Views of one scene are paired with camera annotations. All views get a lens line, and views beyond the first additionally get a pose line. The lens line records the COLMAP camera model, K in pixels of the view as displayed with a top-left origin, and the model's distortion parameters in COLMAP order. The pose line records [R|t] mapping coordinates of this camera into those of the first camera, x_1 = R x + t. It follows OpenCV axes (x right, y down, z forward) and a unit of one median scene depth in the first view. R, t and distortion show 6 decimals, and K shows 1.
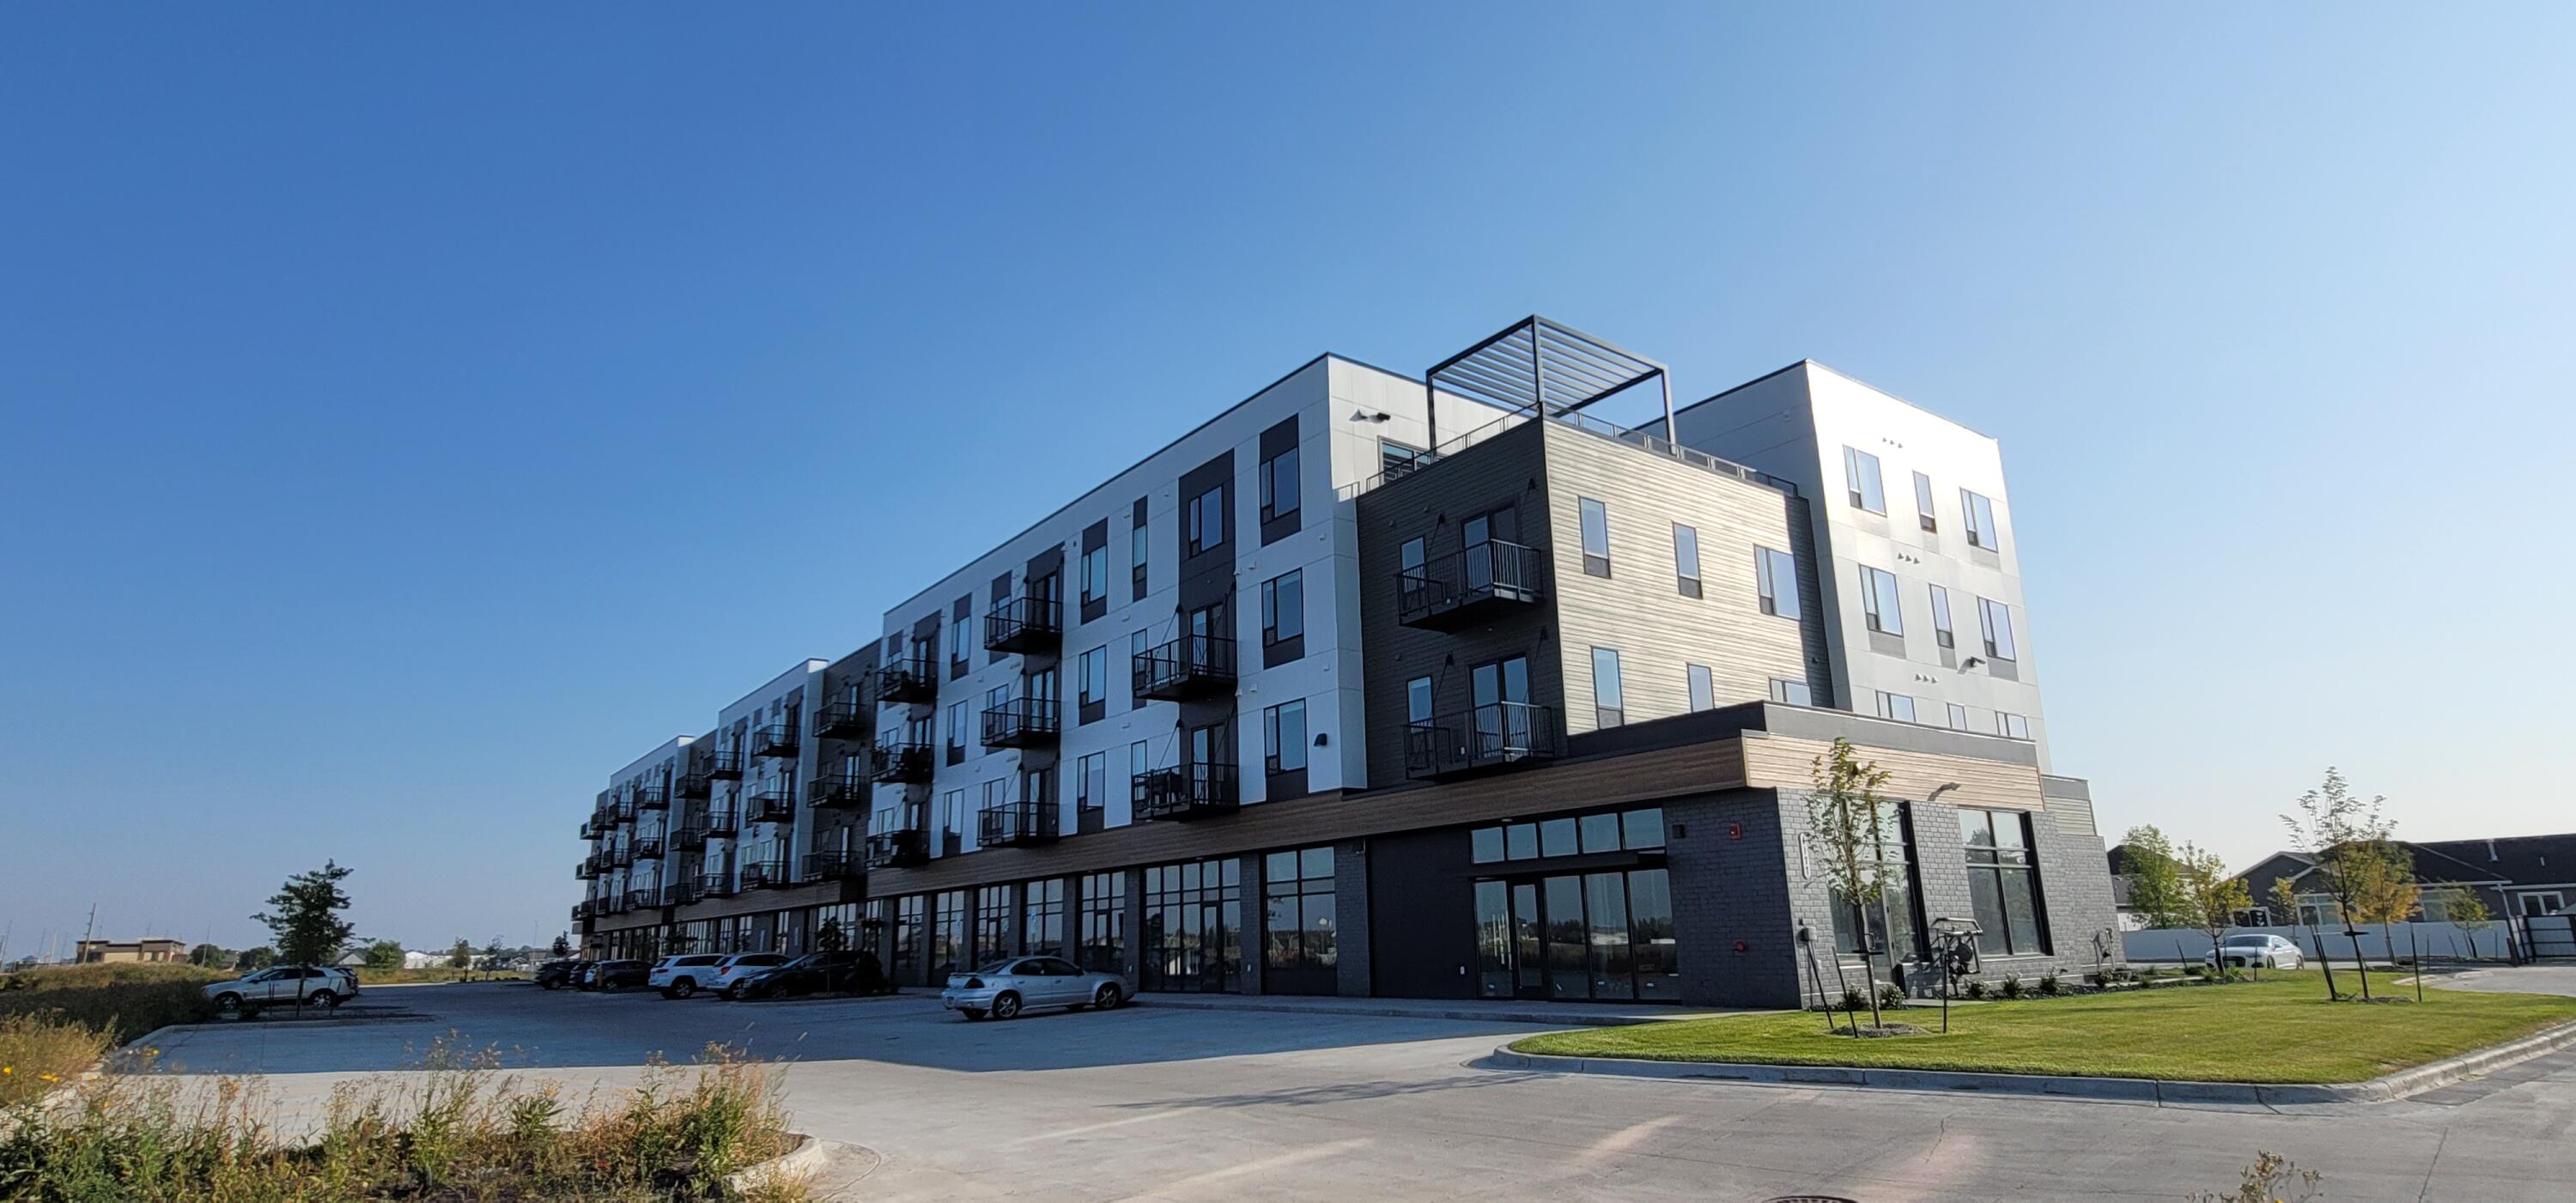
lens RADIAL K [[1288.3, 0, 1288.0], [0, 1288.3, 601.5], [0, 0, 1]] dist [-0.012785, 0.000066]
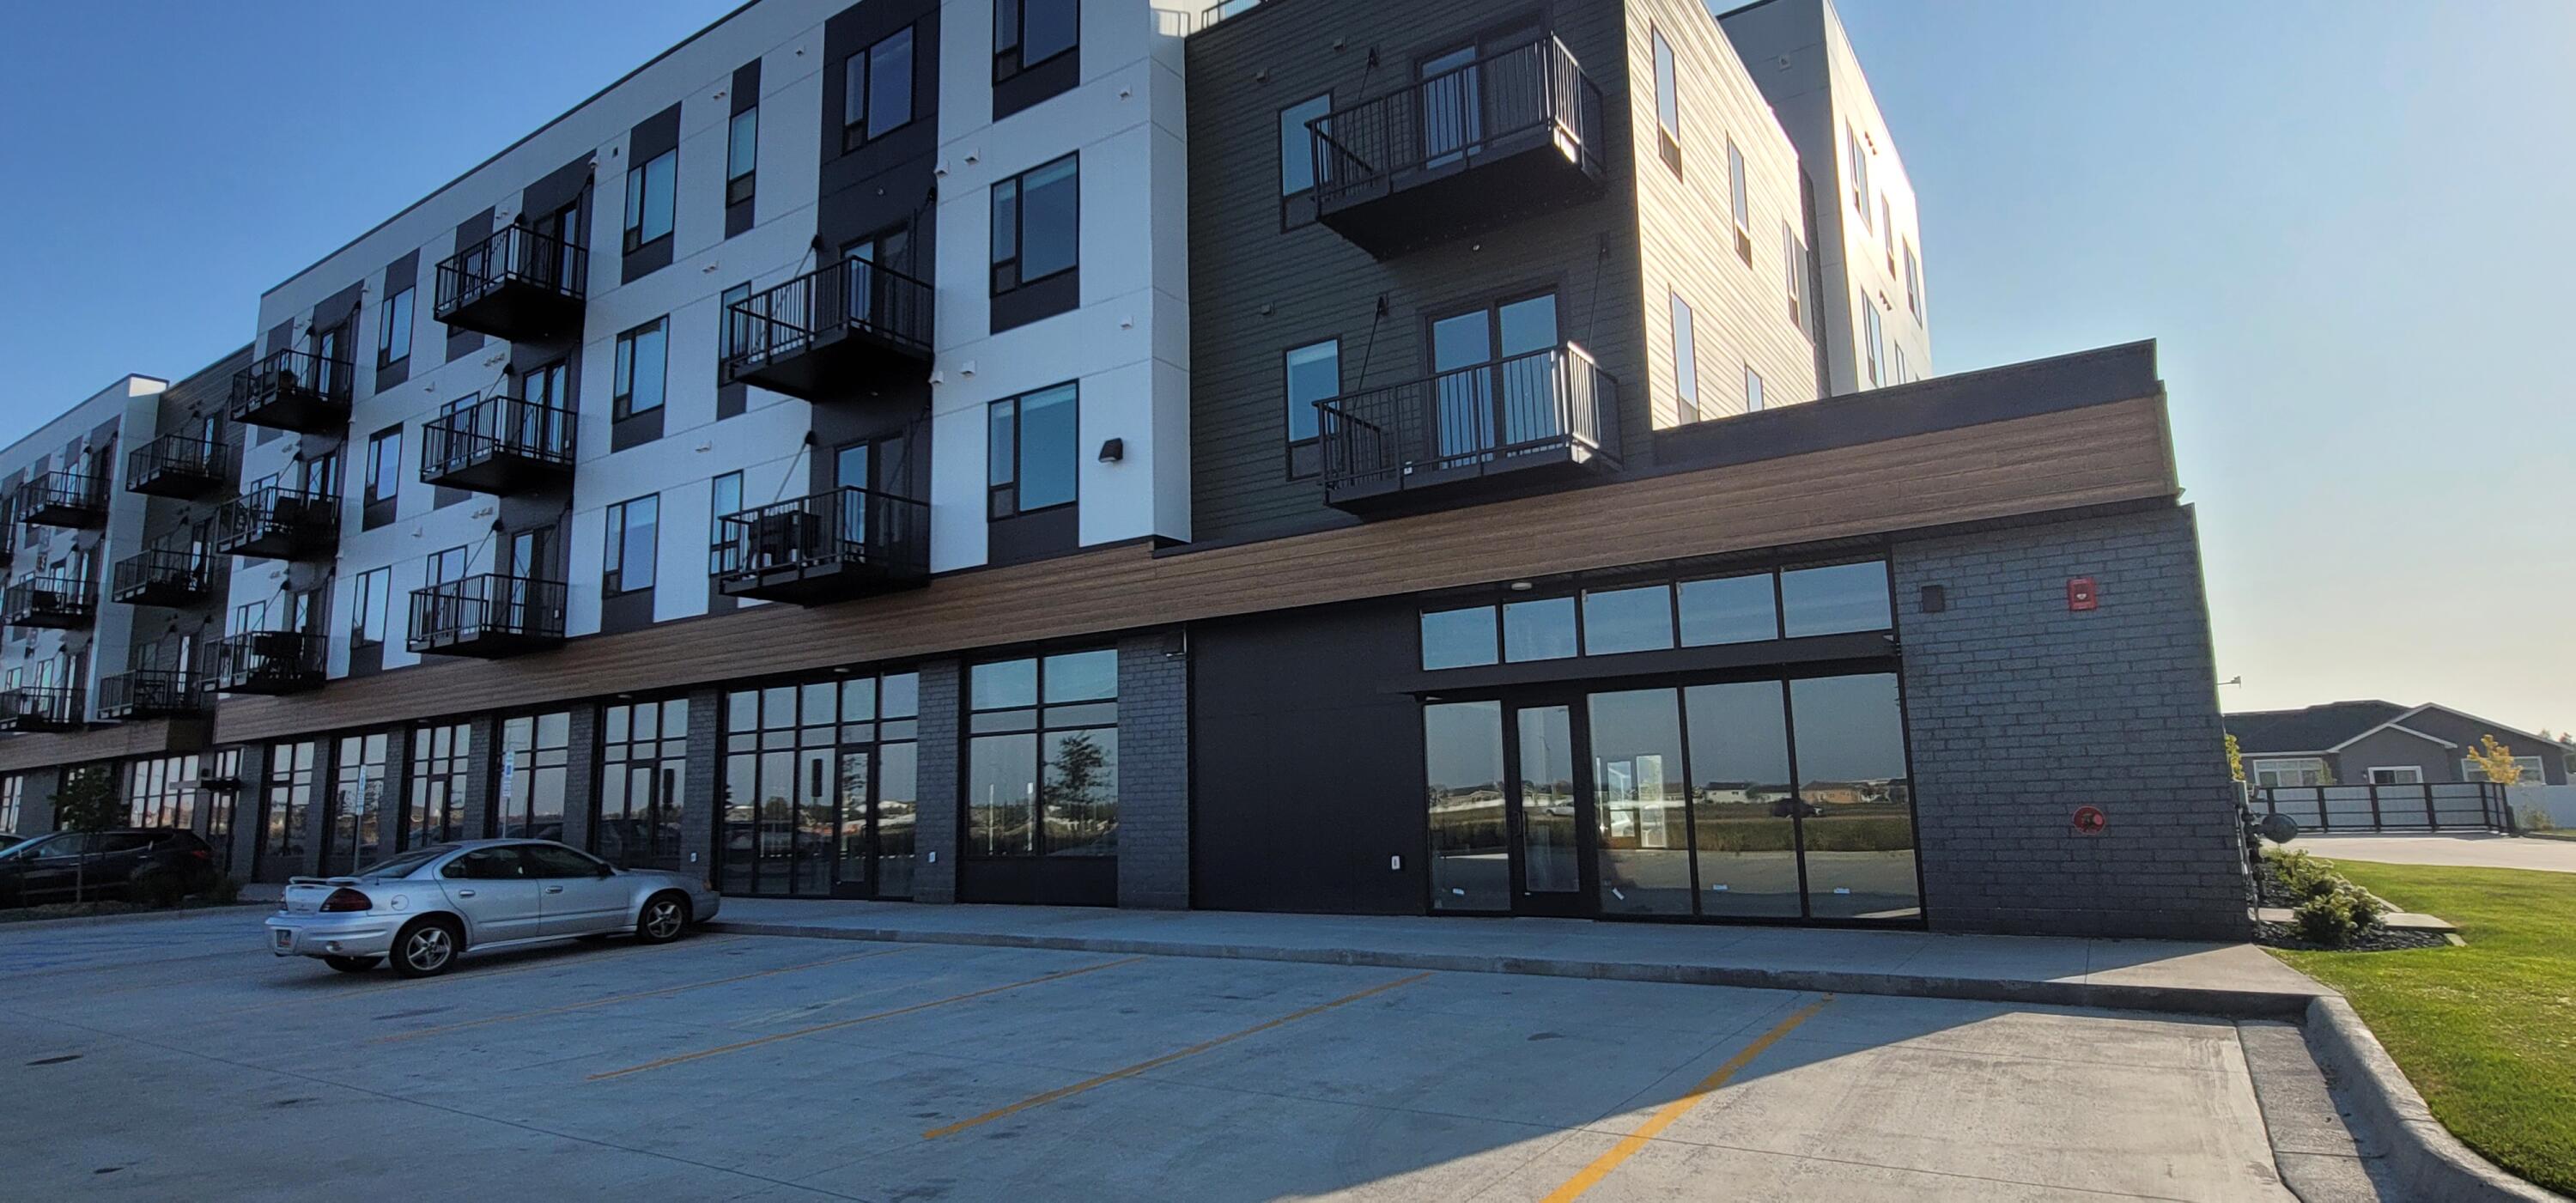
lens RADIAL K [[1315.4, 0, 1288.0], [0, 1315.4, 601.5], [0, 0, 1]] dist [-0.003526, -0.000259]
pose [[0.945339, 0.053726, 0.321633, -0.066385], [-0.084182, 0.993109, 0.081538, 0.099047], [-0.315036, -0.104157, 0.943347, 0.366596]]
